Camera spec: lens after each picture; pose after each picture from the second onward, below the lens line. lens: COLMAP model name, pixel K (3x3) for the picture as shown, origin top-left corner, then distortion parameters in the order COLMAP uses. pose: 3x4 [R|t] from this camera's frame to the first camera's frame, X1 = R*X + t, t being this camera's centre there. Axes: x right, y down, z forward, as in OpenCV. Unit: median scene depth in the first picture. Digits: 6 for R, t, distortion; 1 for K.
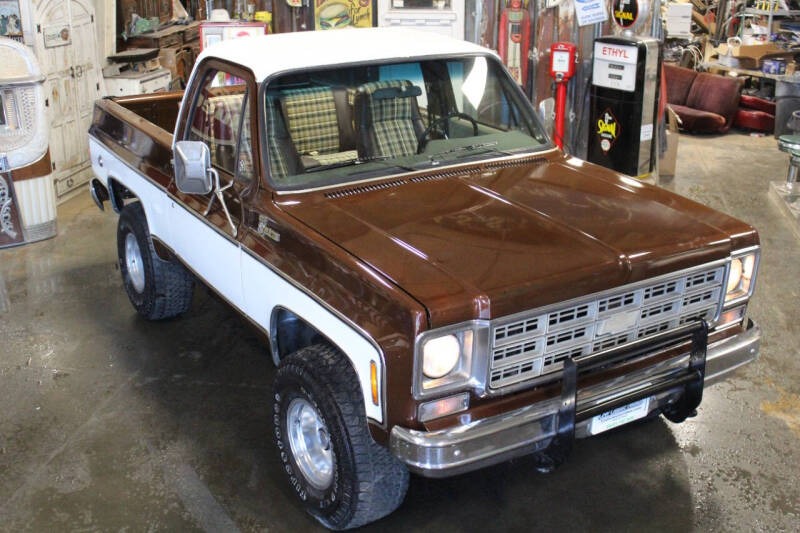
lens RADIAL K [[882.1, 0, 400.0], [0, 882.1, 266.5], [0, 0, 1]] dist [-0.020358, 0.036578]
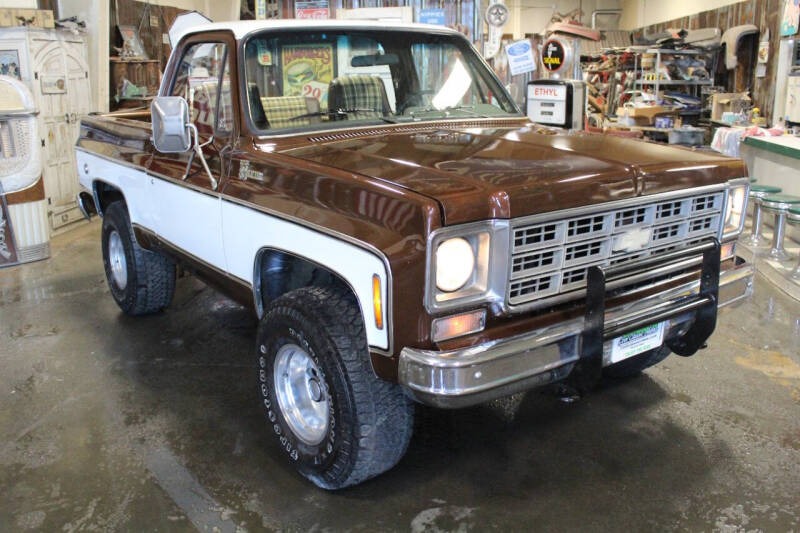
lens RADIAL K [[744.5, 0, 401.4], [0, 744.5, 241.0], [0, 0, 1]] dist [-0.092990, 0.130662]
pose [[0.997622, -0.029080, 0.062490, -0.035139], [0.034687, 0.995282, -0.090611, 0.098364], [-0.059560, 0.092564, 0.993924, 0.184154]]
